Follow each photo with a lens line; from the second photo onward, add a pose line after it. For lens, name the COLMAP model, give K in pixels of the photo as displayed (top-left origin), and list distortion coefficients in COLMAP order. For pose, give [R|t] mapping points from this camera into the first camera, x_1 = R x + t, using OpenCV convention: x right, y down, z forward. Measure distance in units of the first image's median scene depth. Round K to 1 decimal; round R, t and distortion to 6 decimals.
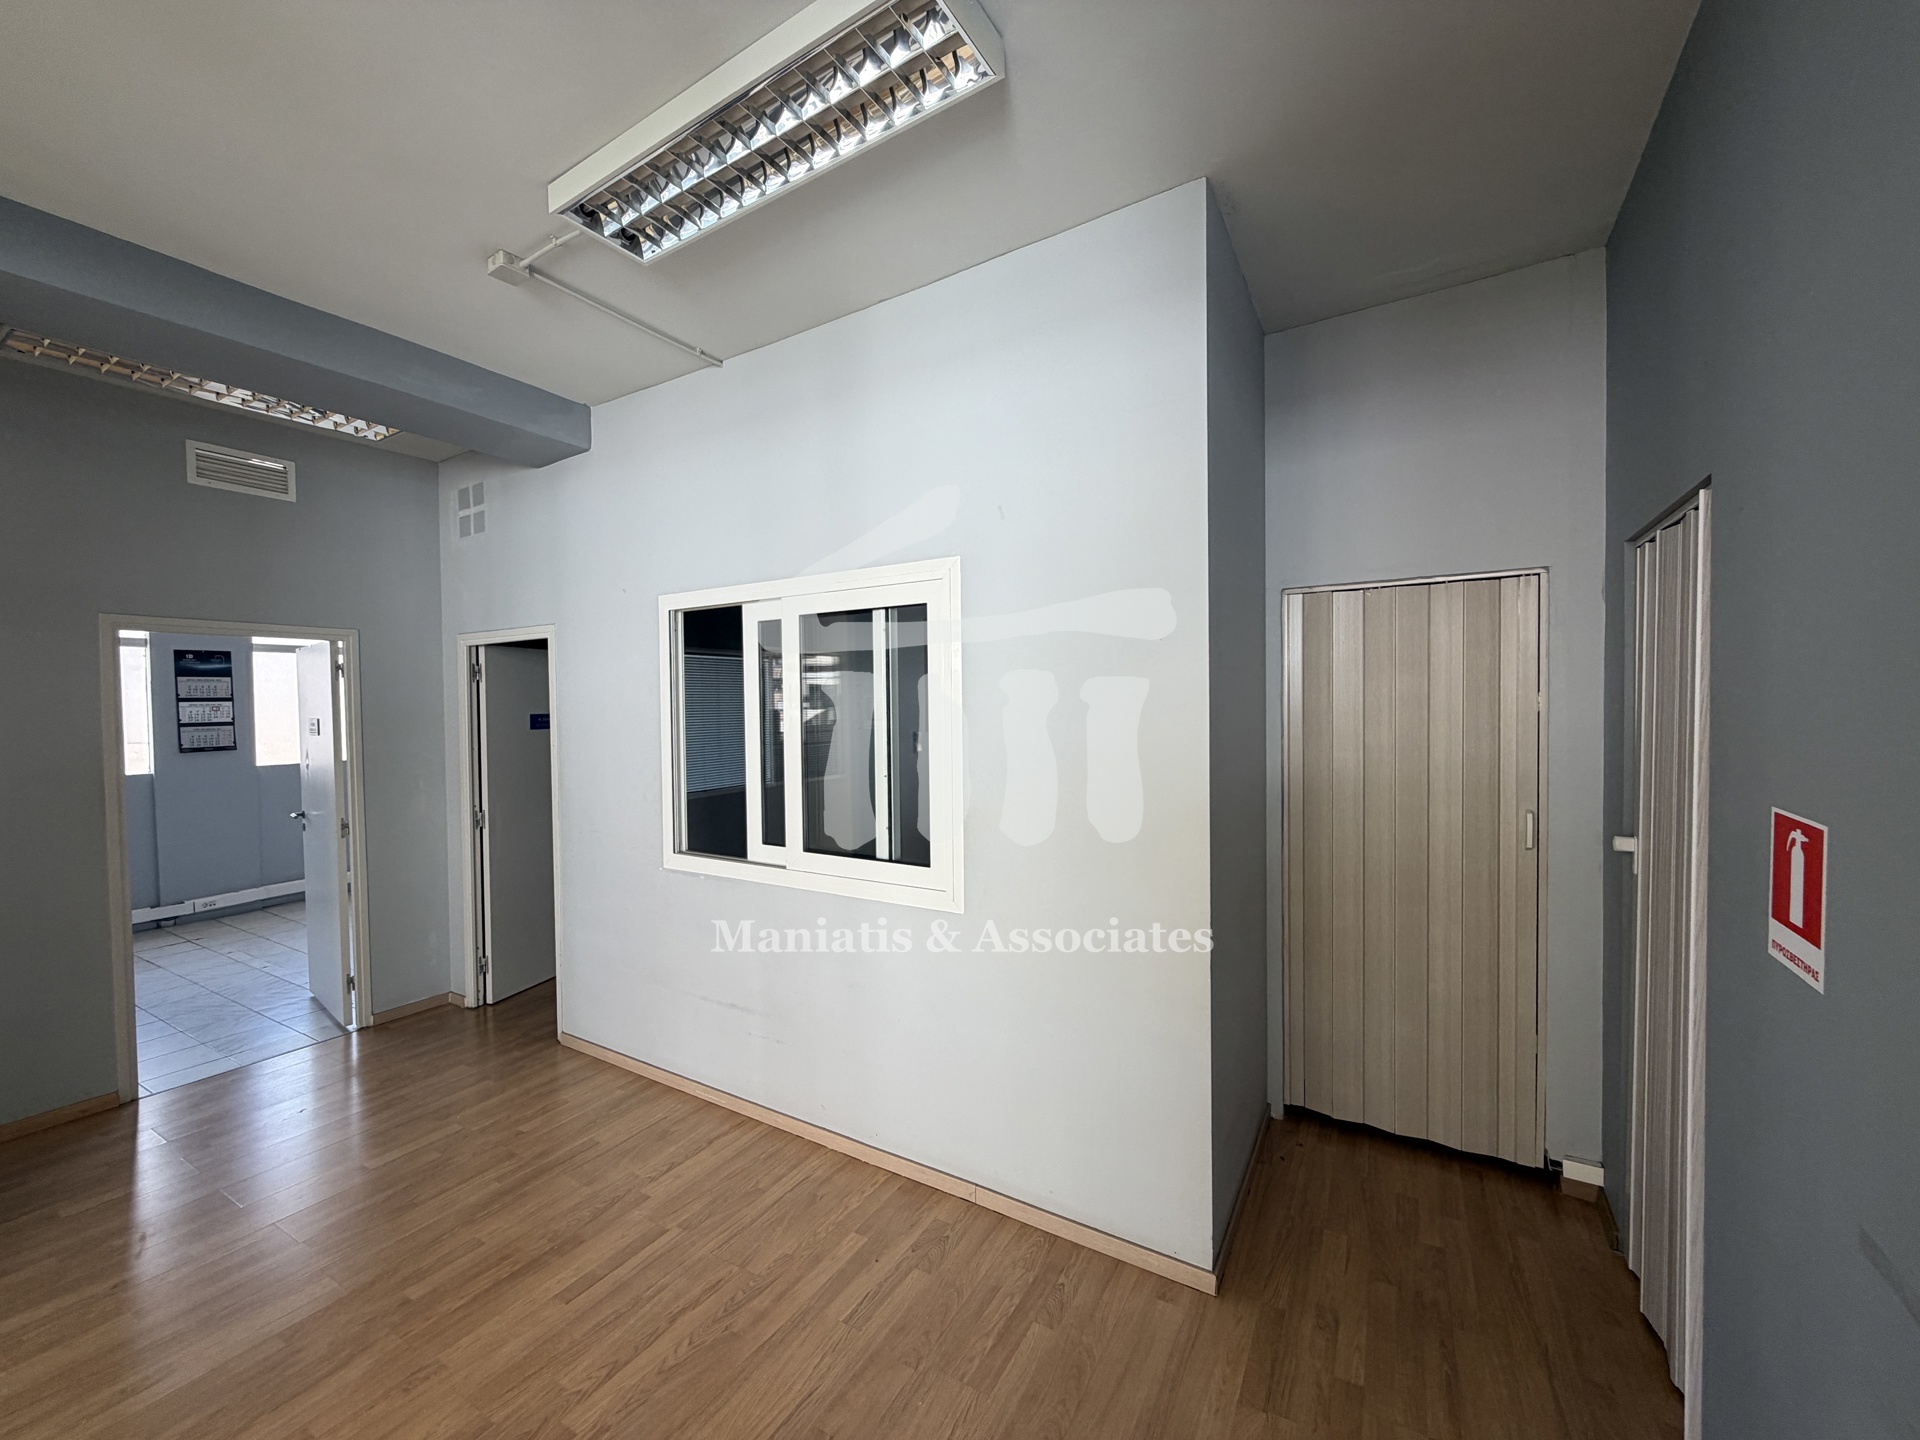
lens RADIAL K [[763.4, 0, 944.6], [0, 763.4, 724.8], [0, 0, 1]] dist [0.003245, 0.000051]
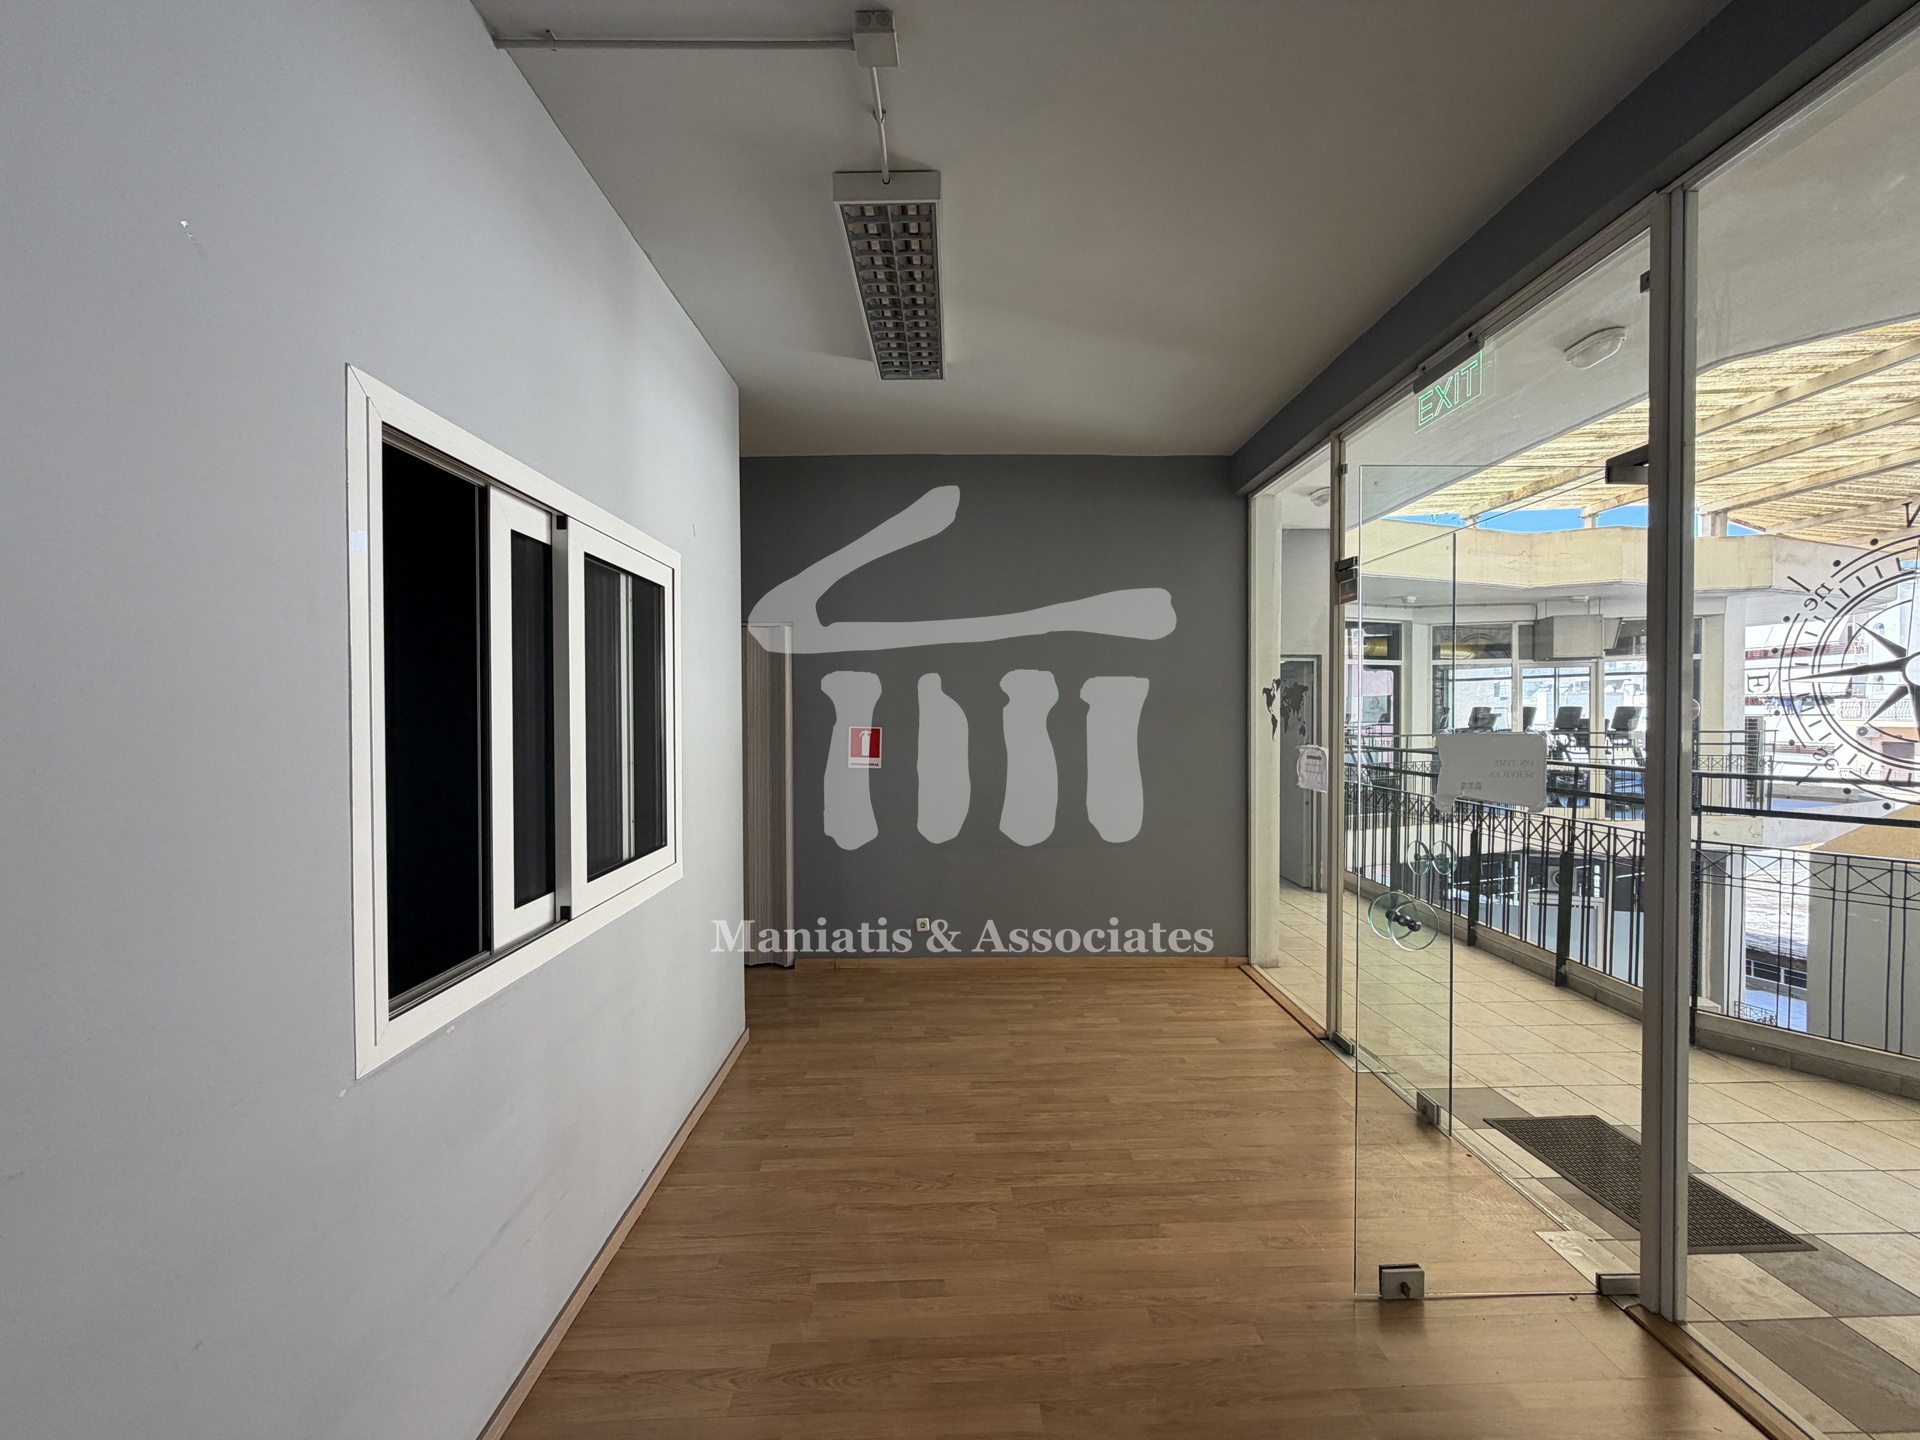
lens RADIAL K [[763.4, 0, 958.2], [0, 763.4, 719.7], [0, 0, 1]] dist [0.003245, 0.000051]
pose [[-0.540258, 0.008288, 0.841459, -1.250377], [0.039819, 0.999083, 0.015725, 0.019262], [-0.840557, 0.042002, -0.540093, 1.389168]]
